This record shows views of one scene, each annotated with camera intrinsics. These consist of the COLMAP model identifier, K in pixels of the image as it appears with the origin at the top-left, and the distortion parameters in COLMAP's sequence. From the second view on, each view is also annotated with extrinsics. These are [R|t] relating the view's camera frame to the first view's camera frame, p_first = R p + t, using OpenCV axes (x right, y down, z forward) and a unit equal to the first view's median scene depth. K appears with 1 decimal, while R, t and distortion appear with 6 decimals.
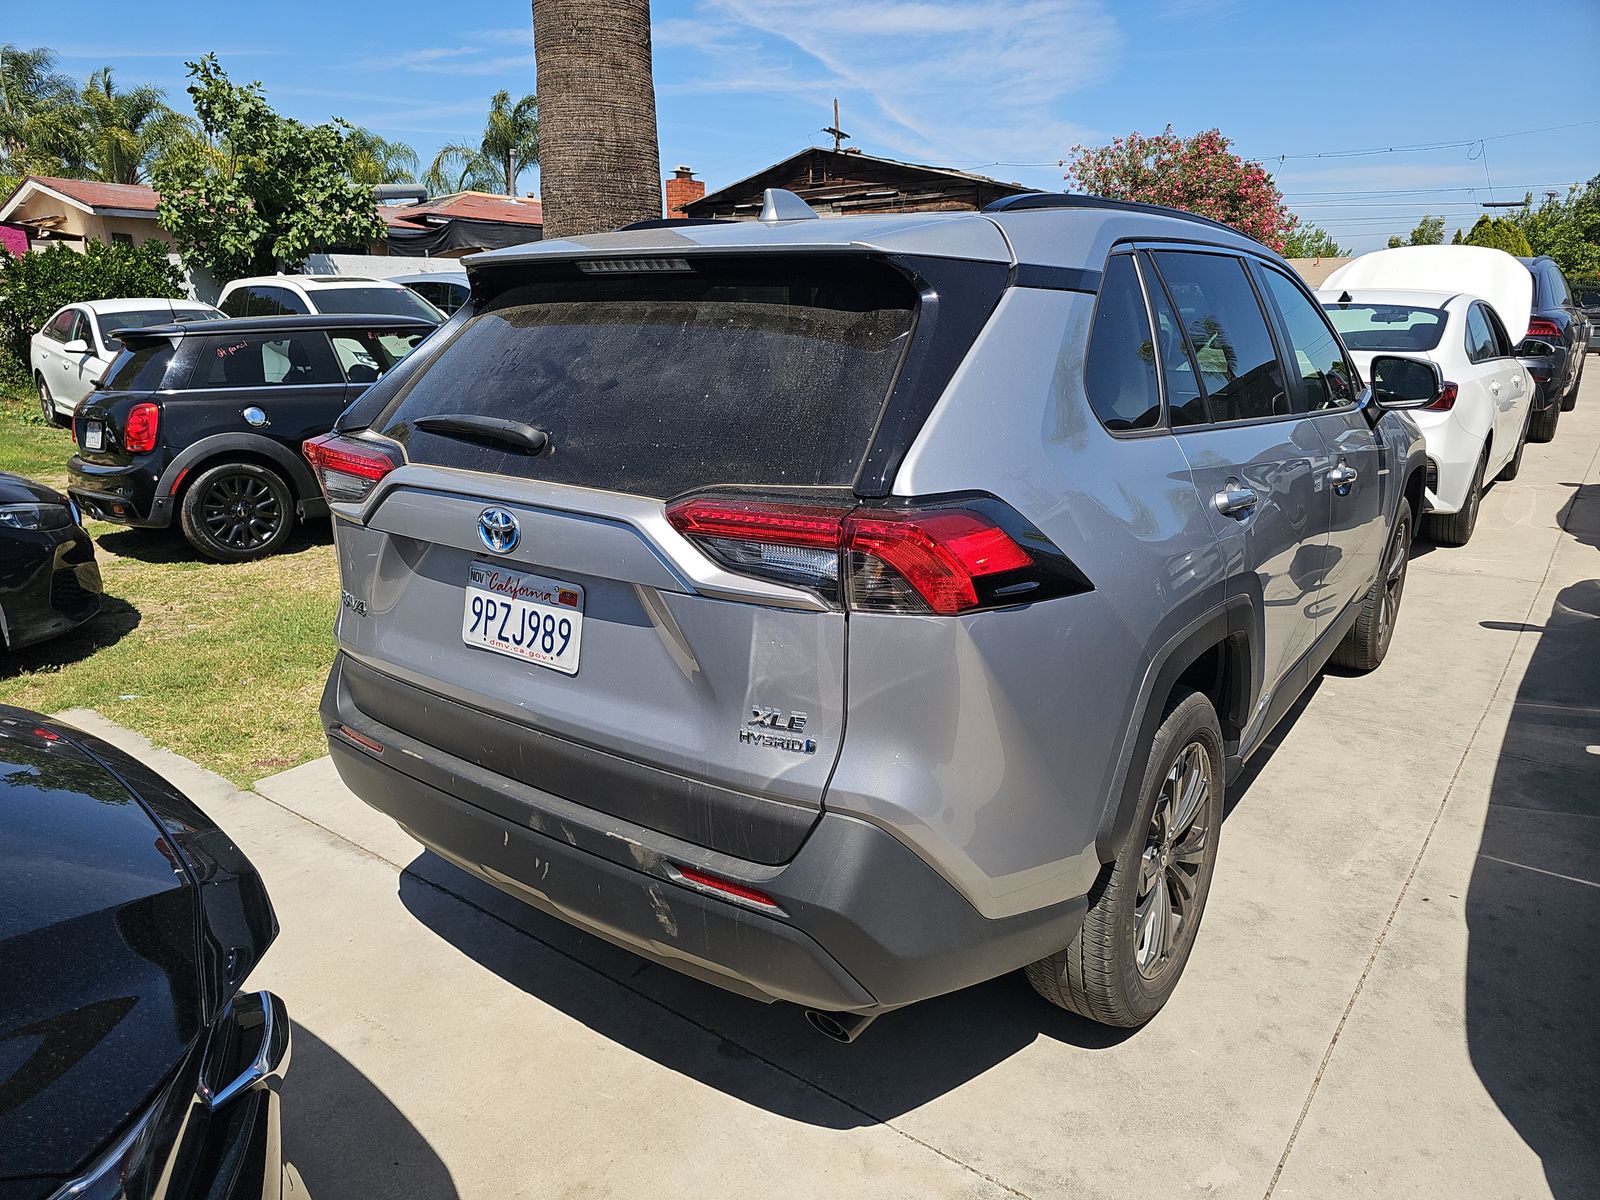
lens RADIAL K [[1066.4, 0, 798.9], [0, 1066.4, 579.2], [0, 0, 1]] dist [0.017440, -0.022660]
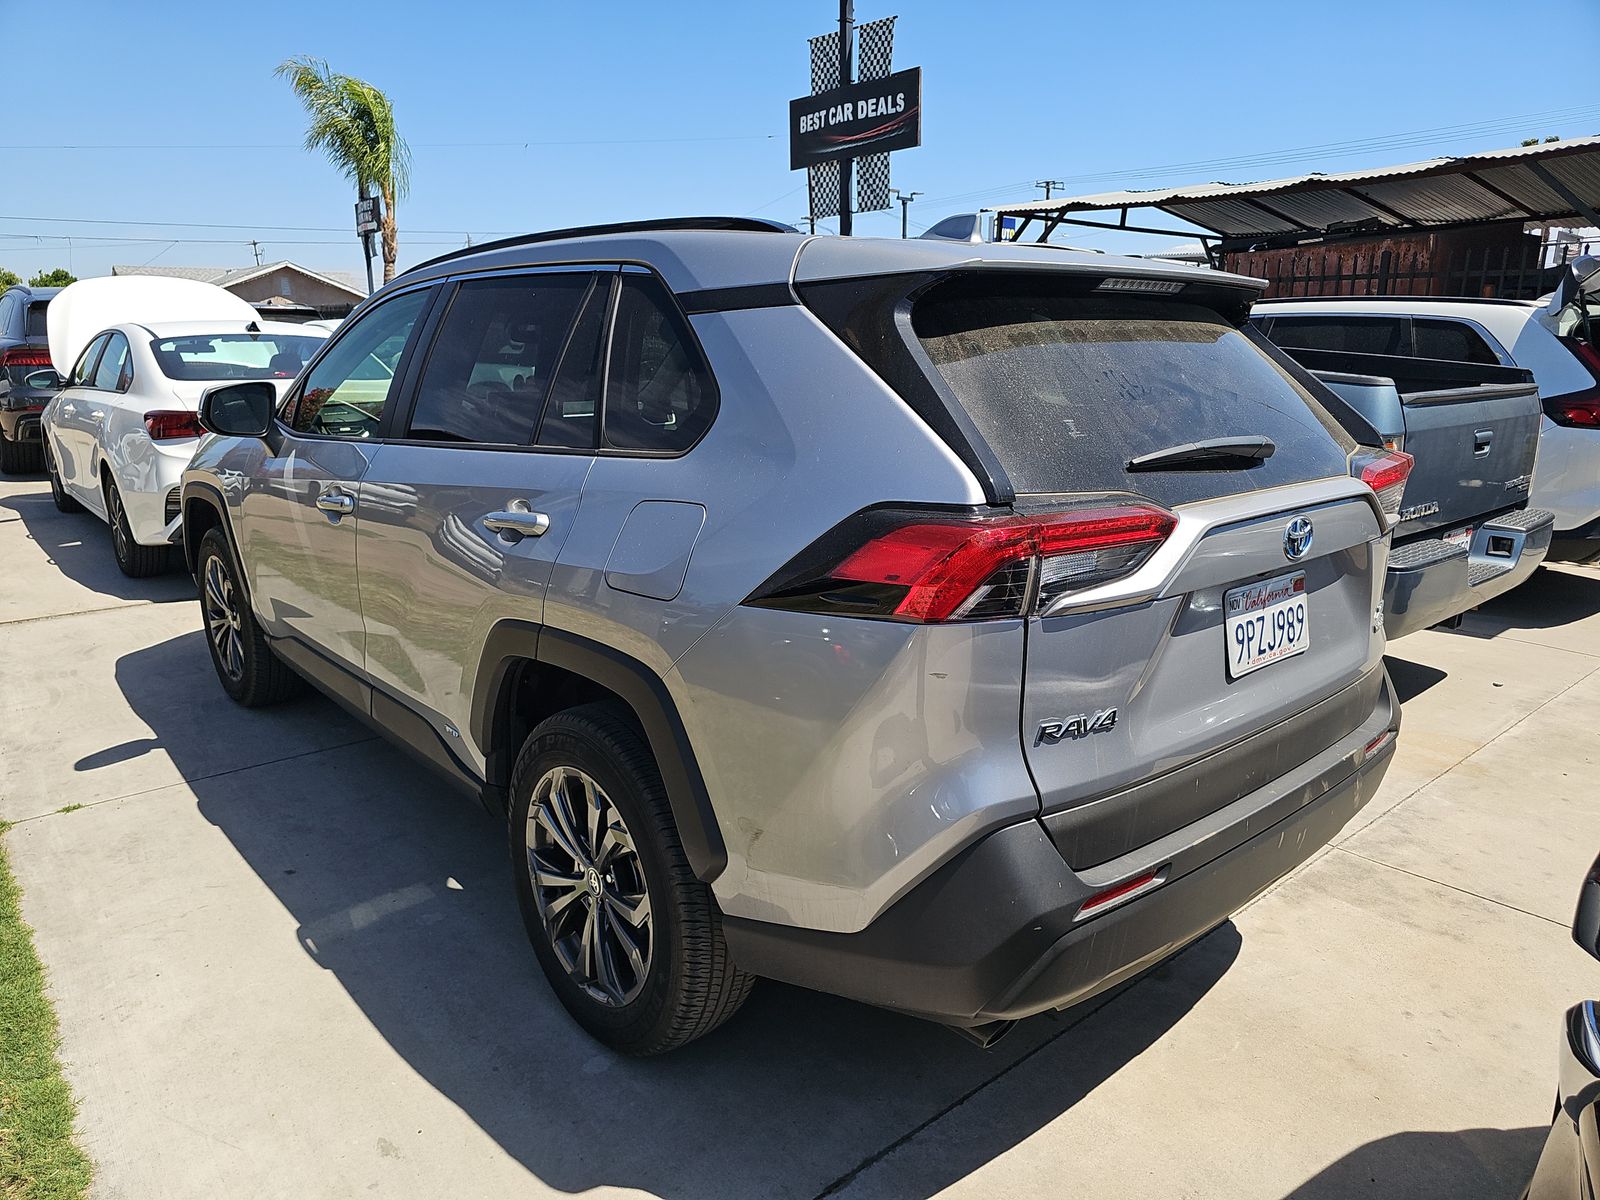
lens RADIAL K [[1066.4, 0, 798.9], [0, 1066.4, 579.2], [0, 0, 1]] dist [0.017440, -0.022660]
pose [[0.231528, -0.211813, 0.949489, -1.337327], [0.240751, 0.958125, 0.155033, -0.274647], [-0.942568, 0.192696, 0.272827, 1.140169]]
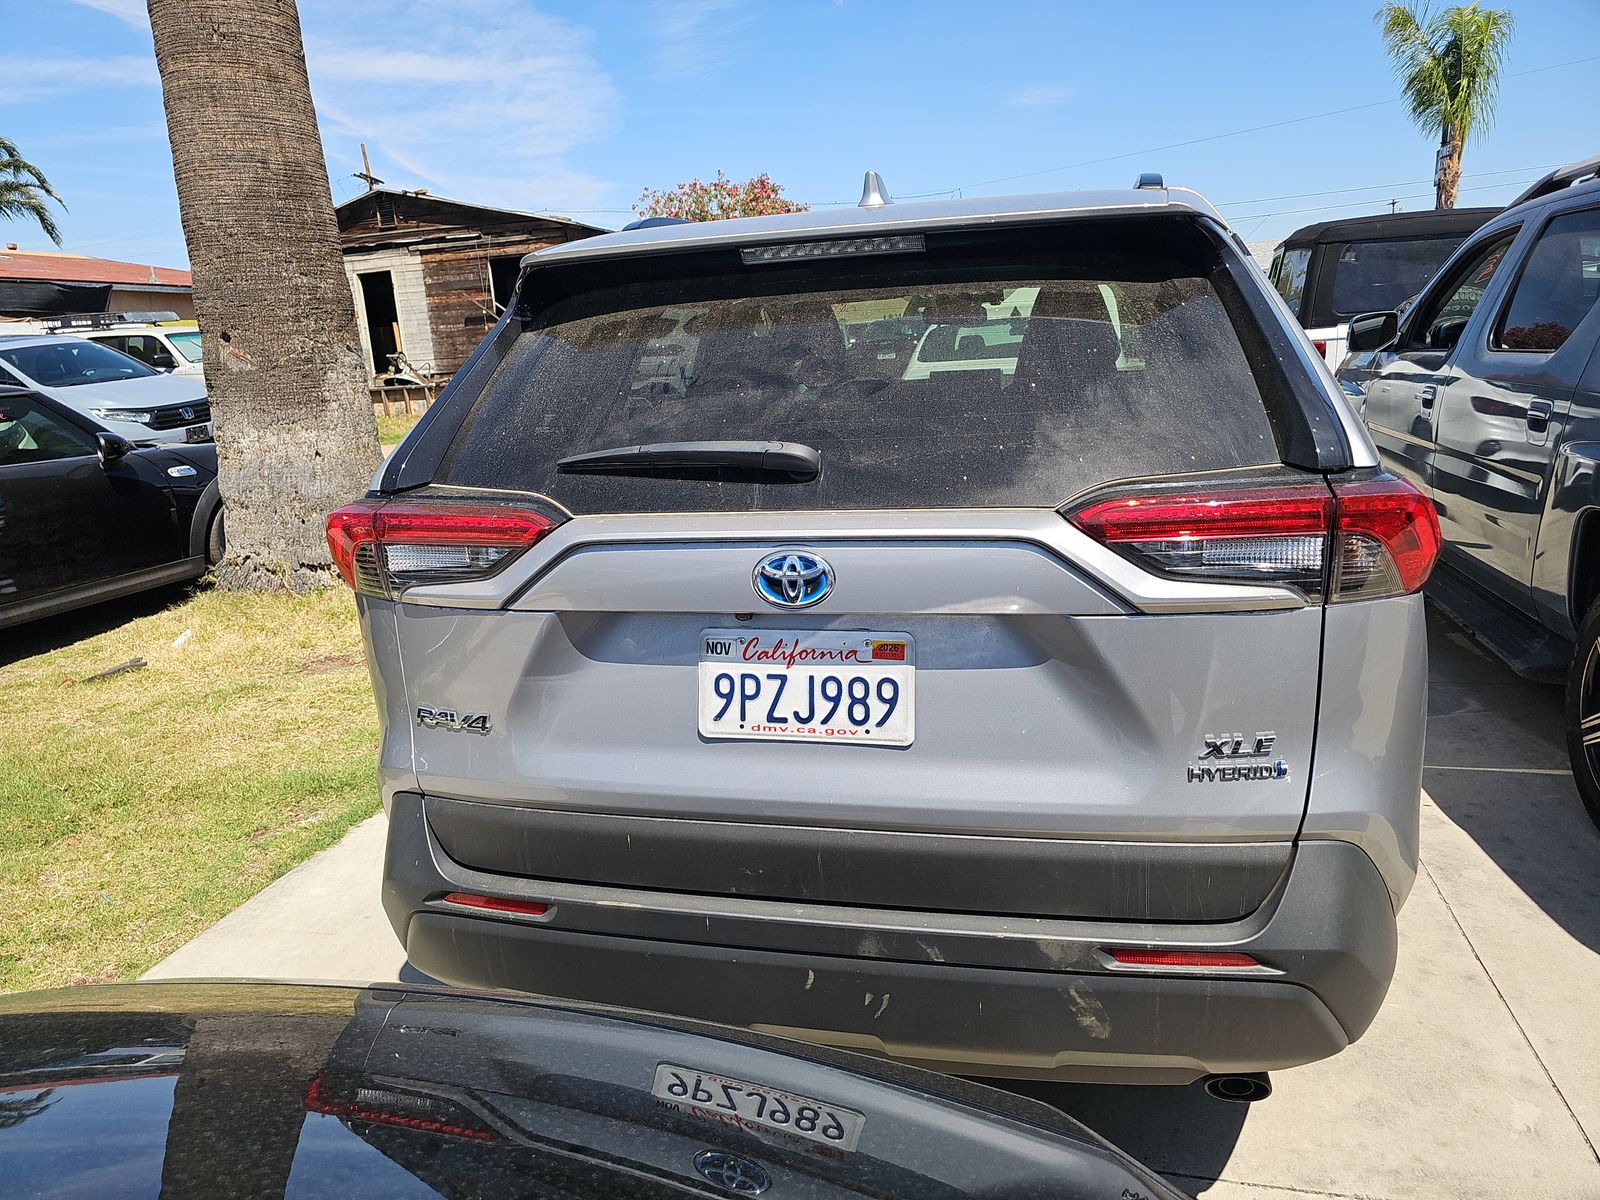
lens RADIAL K [[1040.9, 0, 800.9], [0, 1040.9, 569.4], [0, 0, 1]] dist [0.079363, -0.087724]
pose [[0.919418, -0.133278, 0.370011, -0.534362], [0.148854, 0.988764, -0.013727, -0.040038], [-0.364024, 0.067698, 0.928926, 0.287735]]
